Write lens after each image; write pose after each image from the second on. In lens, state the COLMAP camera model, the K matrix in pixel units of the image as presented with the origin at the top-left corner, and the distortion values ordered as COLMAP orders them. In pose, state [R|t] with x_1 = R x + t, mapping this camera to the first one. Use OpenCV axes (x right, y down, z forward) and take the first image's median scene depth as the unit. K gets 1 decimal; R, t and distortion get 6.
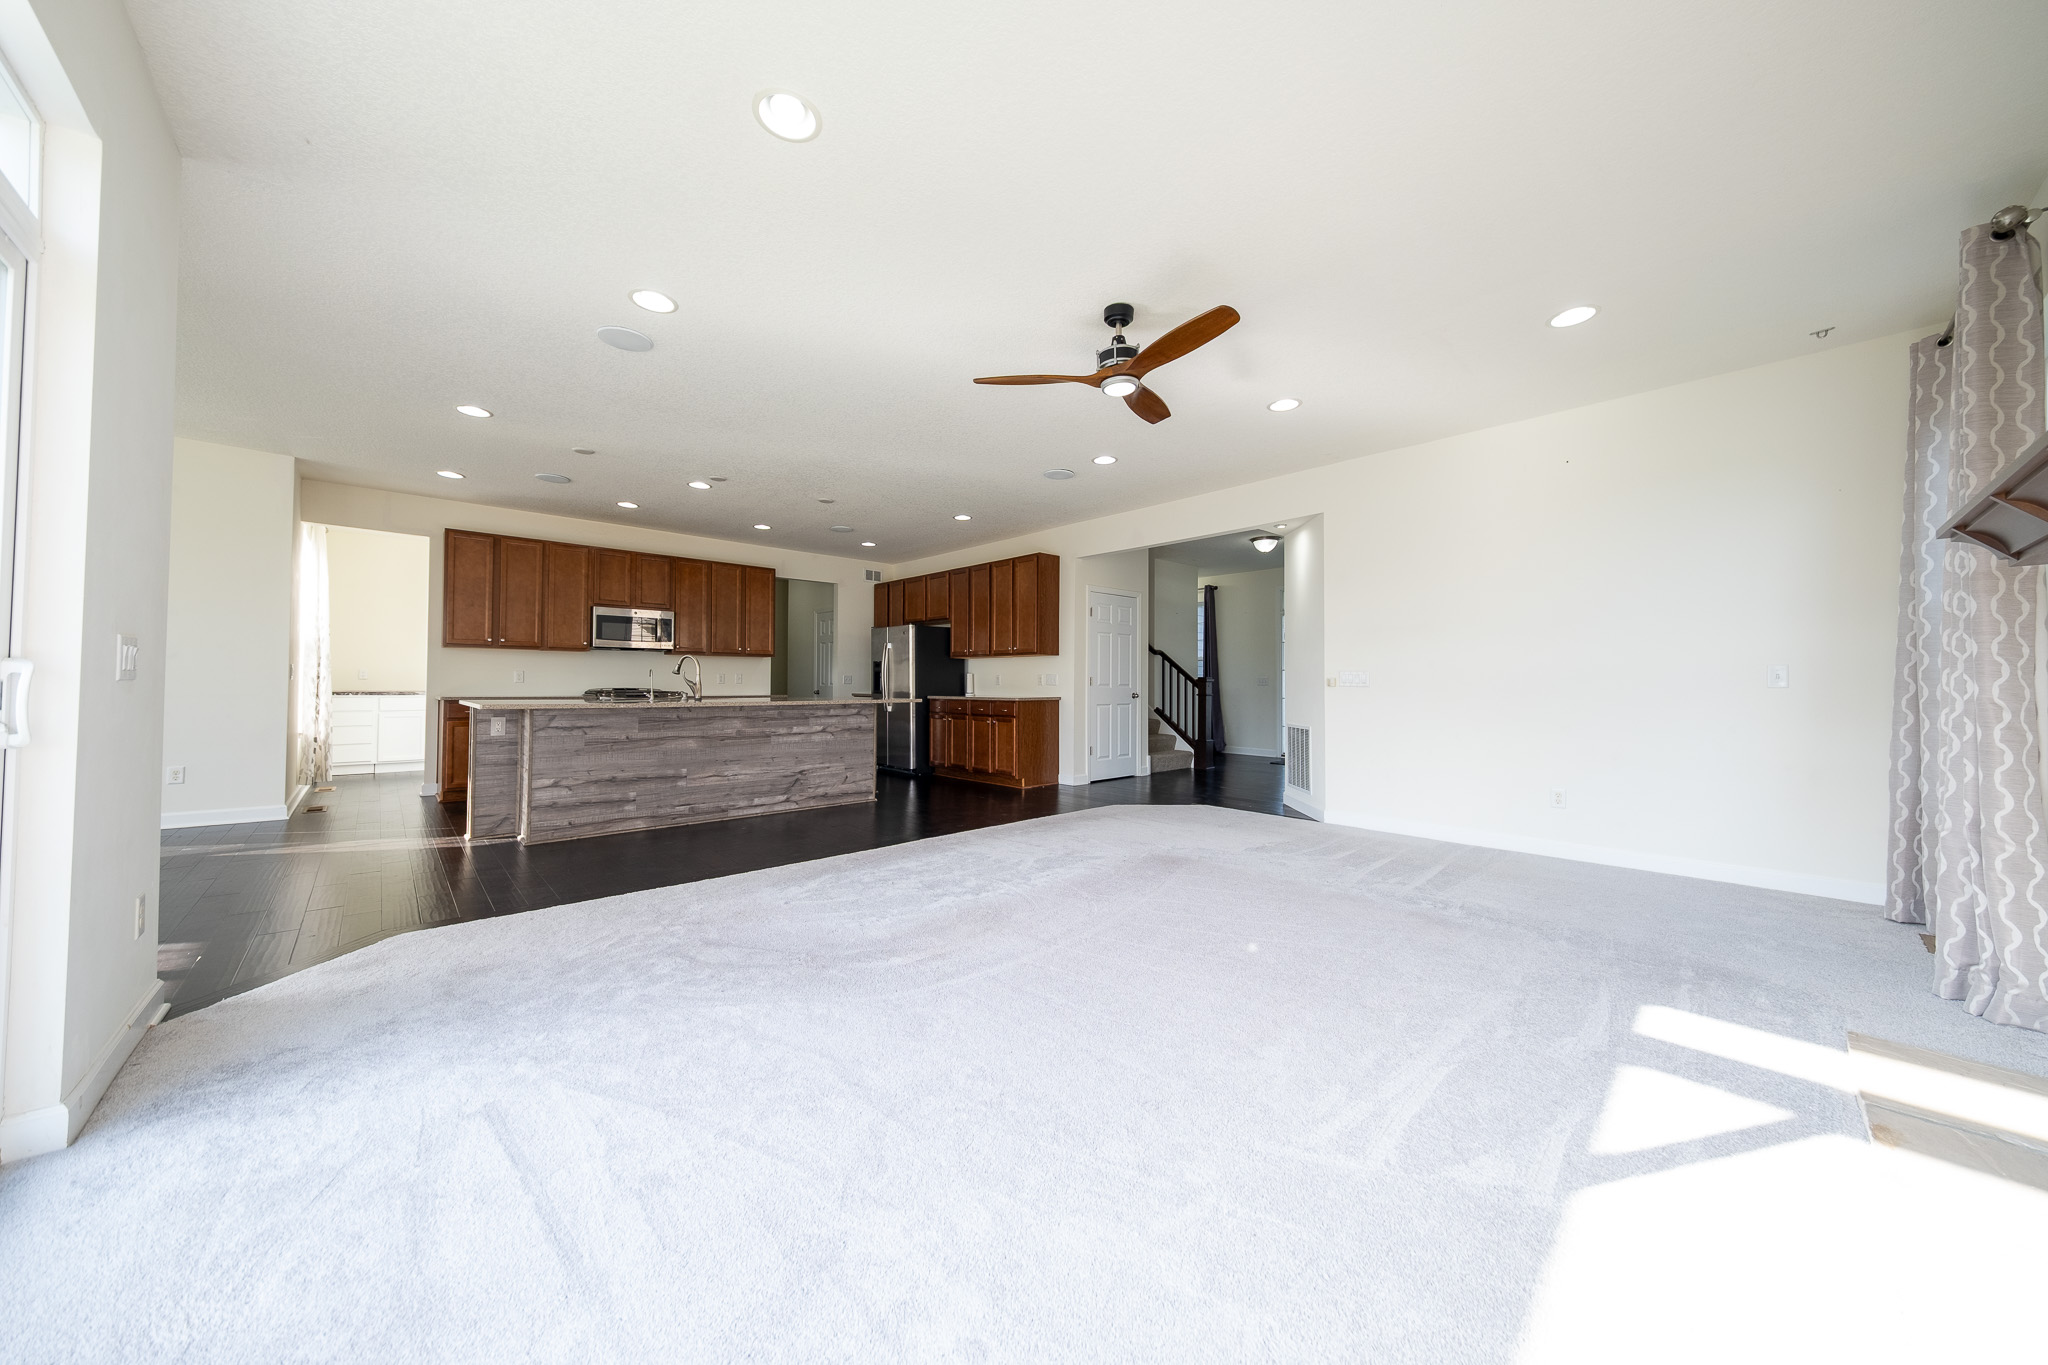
lens RADIAL K [[689.1, 0, 1028.7], [0, 689.1, 675.5], [0, 0, 1]] dist [0.005259, -0.000762]
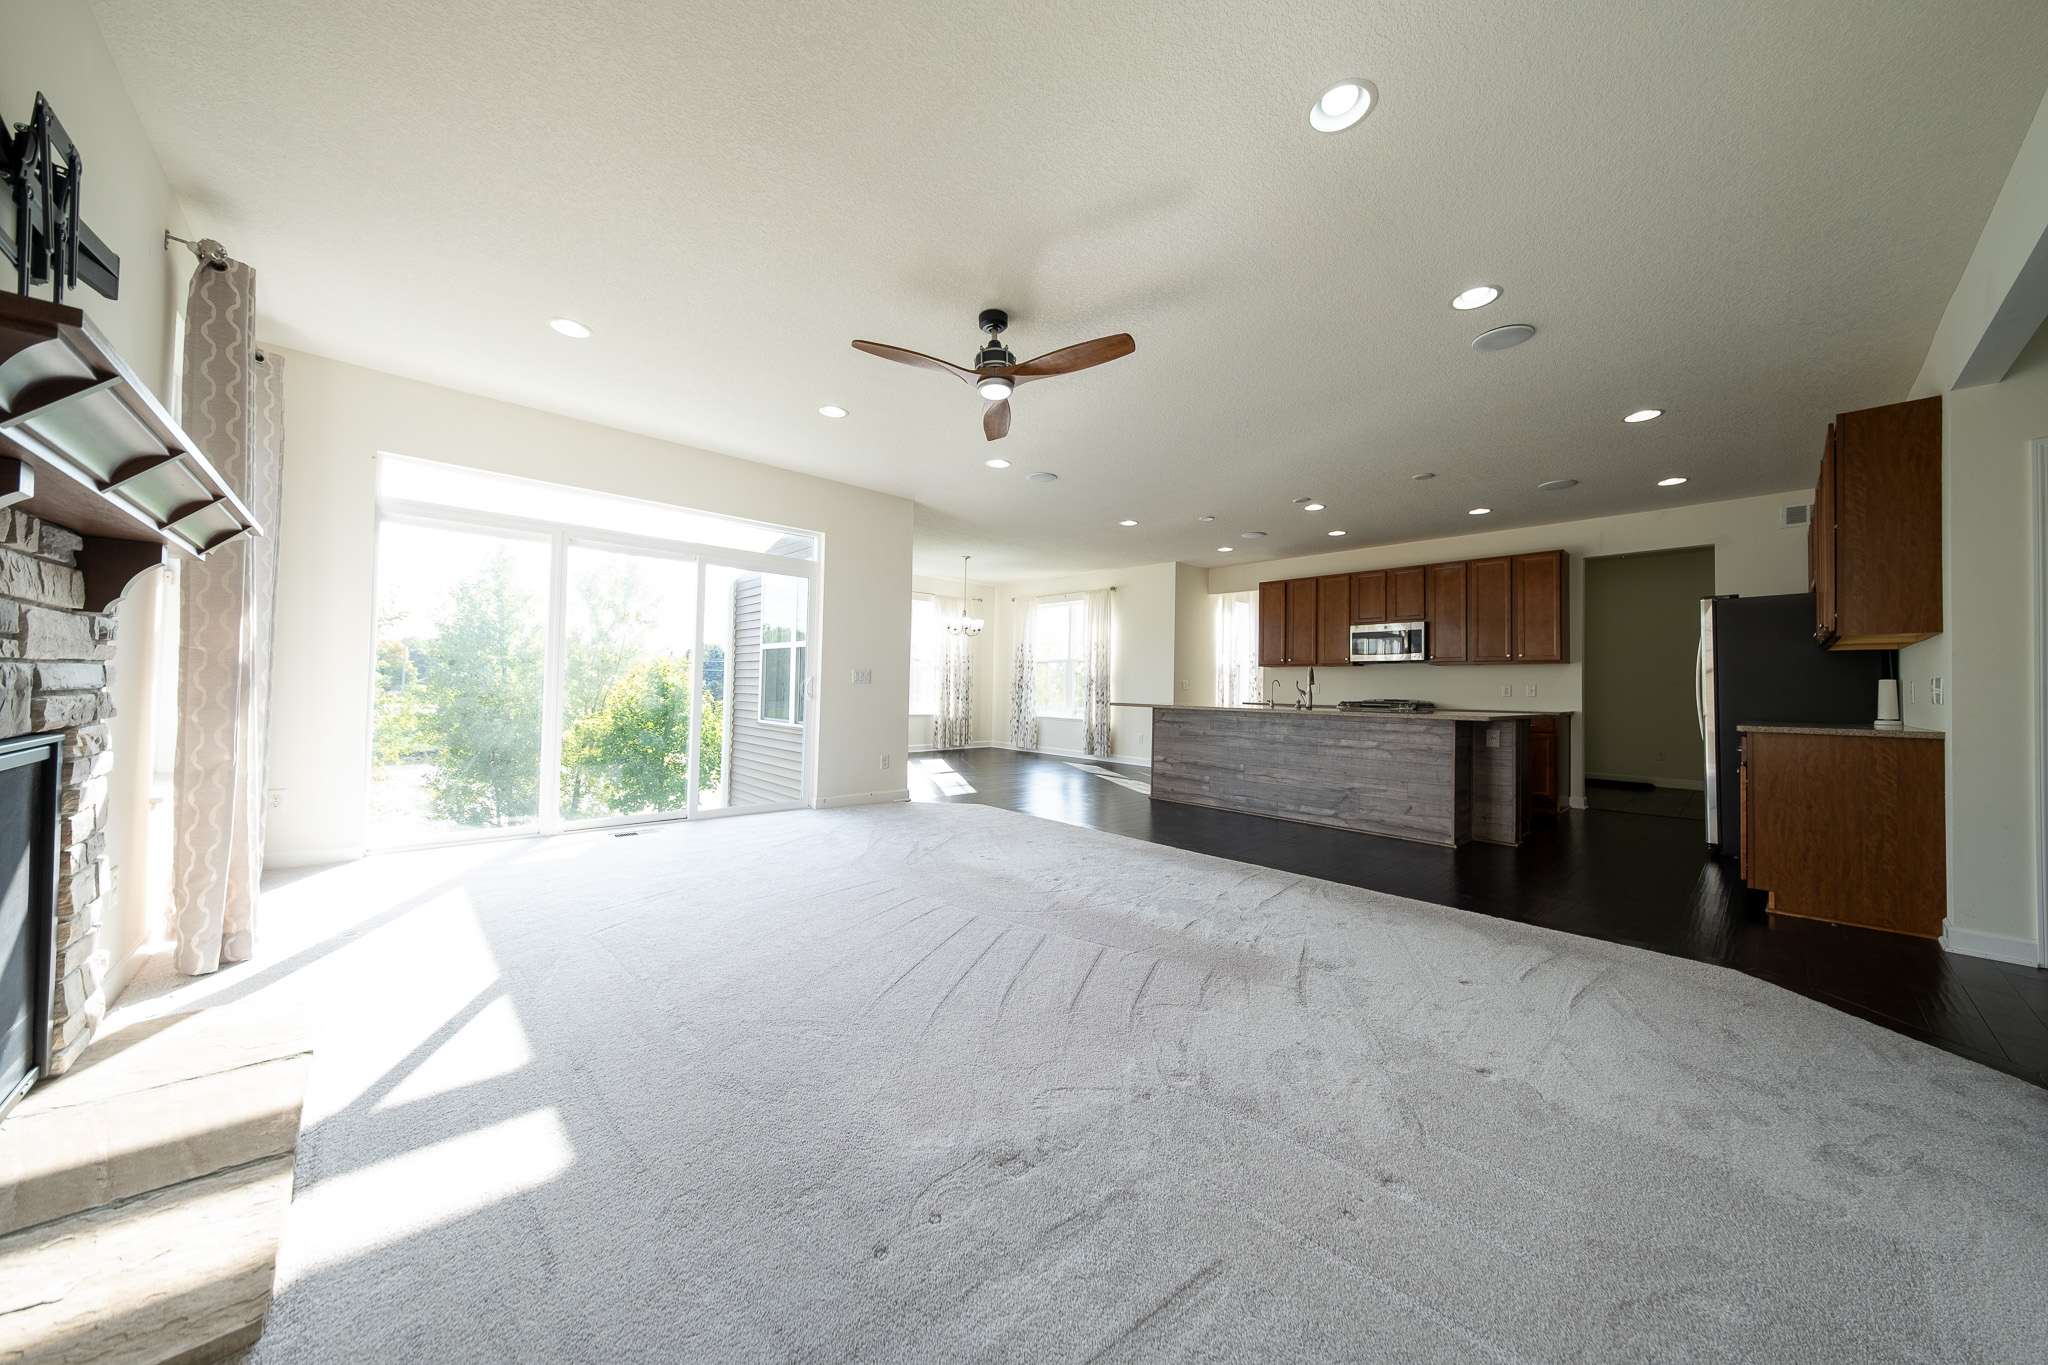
lens RADIAL K [[689.1, 0, 1012.2], [0, 689.1, 677.8], [0, 0, 1]] dist [0.005259, -0.000762]
pose [[-0.033344, -0.020837, -0.999227, 0.548688], [-0.003013, 0.999780, -0.020748, 0.010282], [0.999439, 0.002319, -0.033400, 0.514590]]
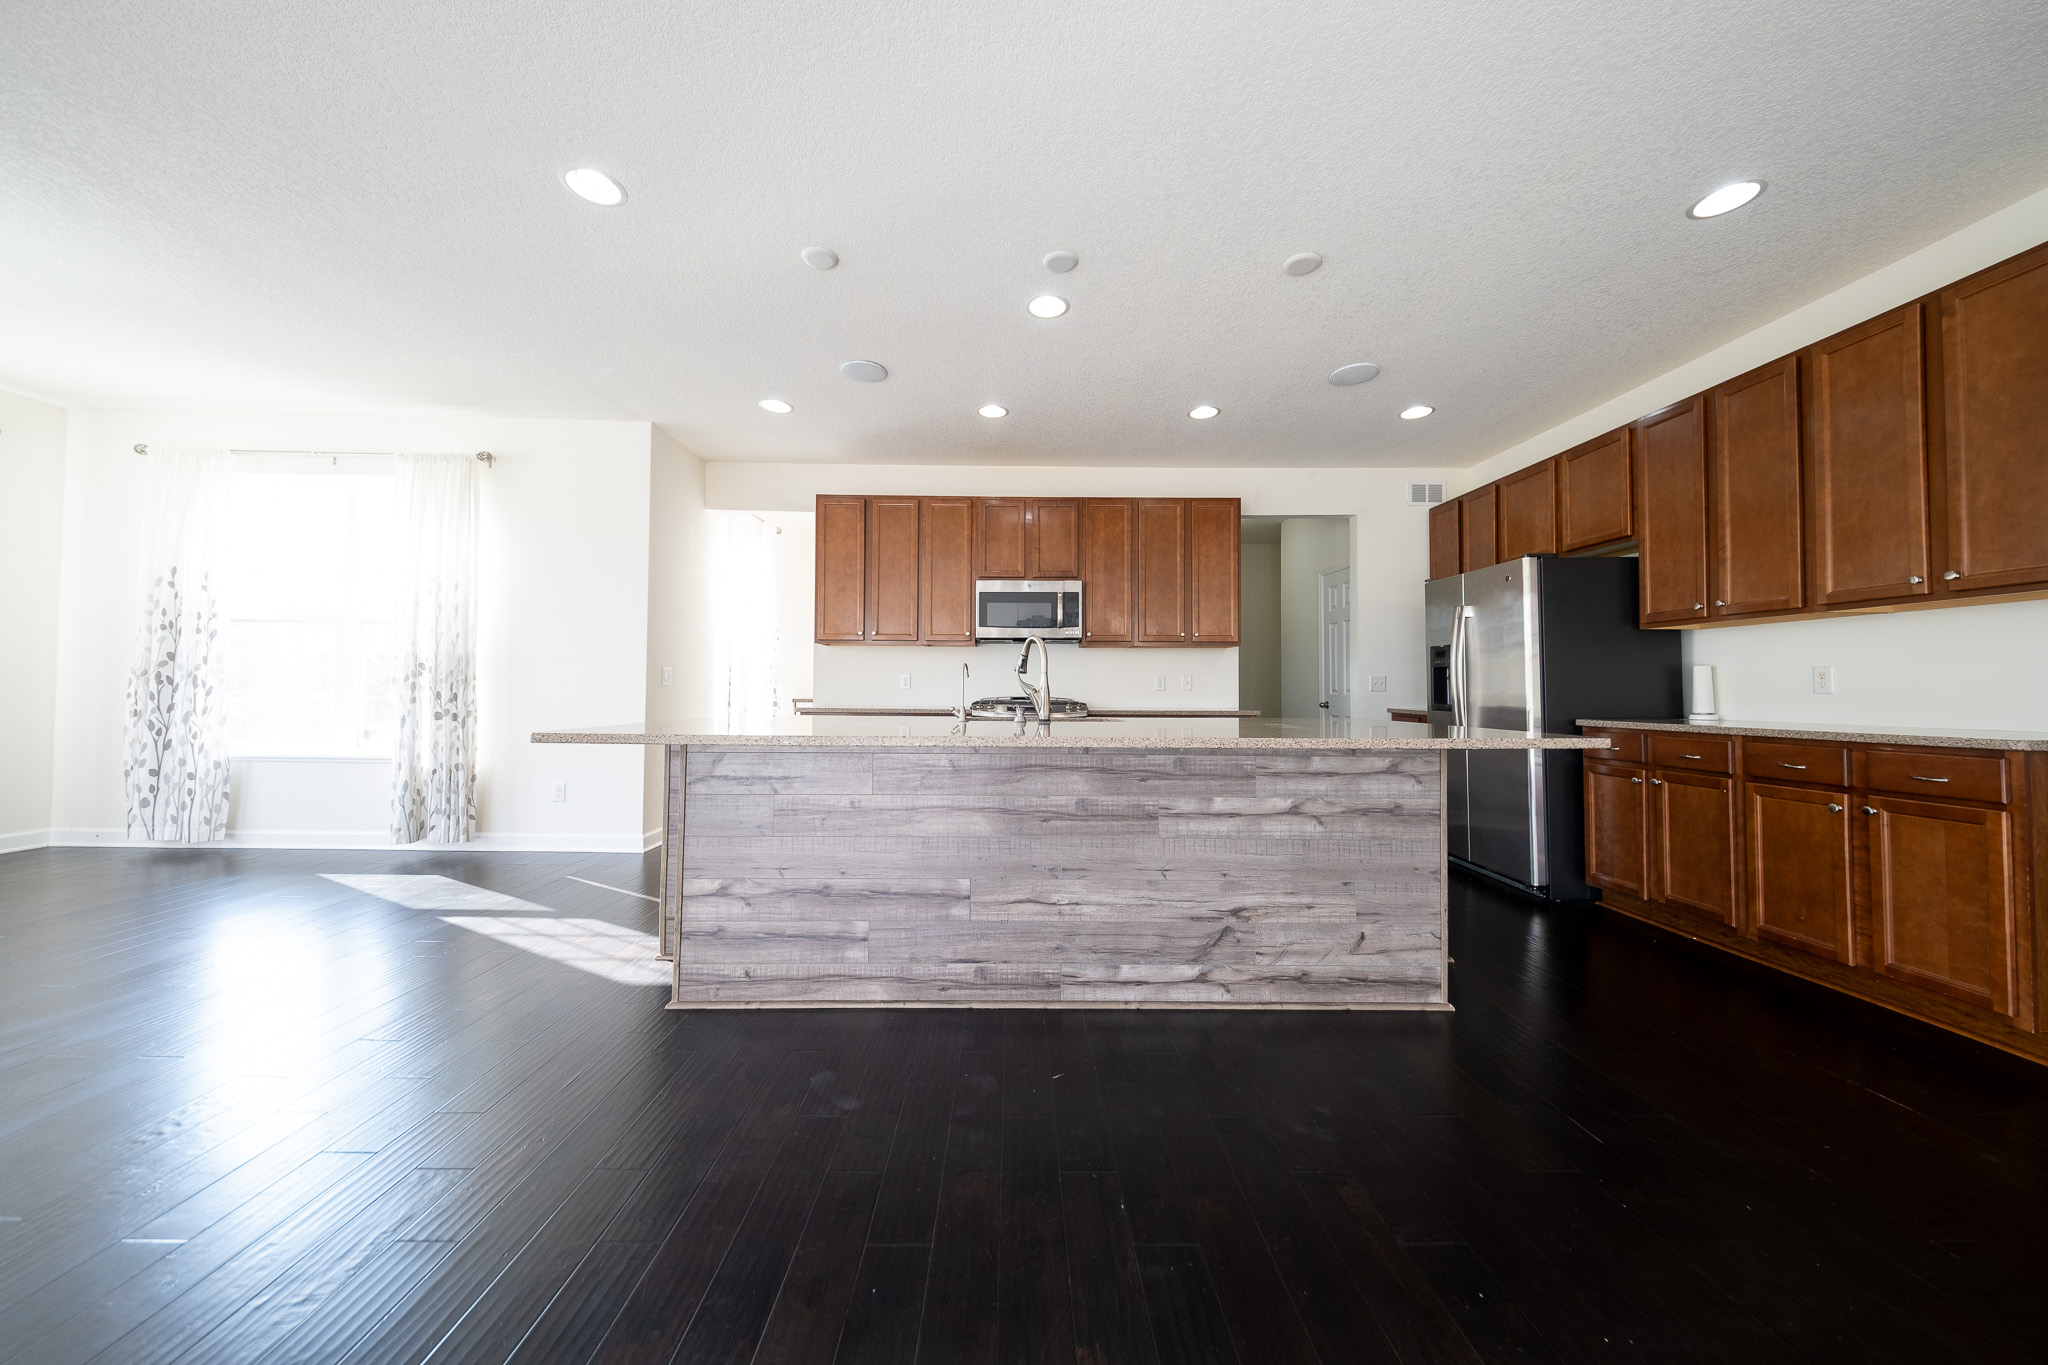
lens RADIAL K [[689.1, 0, 1015.1], [0, 689.1, 671.4], [0, 0, 1]] dist [0.005259, -0.000762]
pose [[0.726609, -0.018826, -0.686793, -0.129554], [0.007804, 0.999786, -0.019149, 0.006239], [0.687006, 0.008554, 0.726601, 0.551919]]
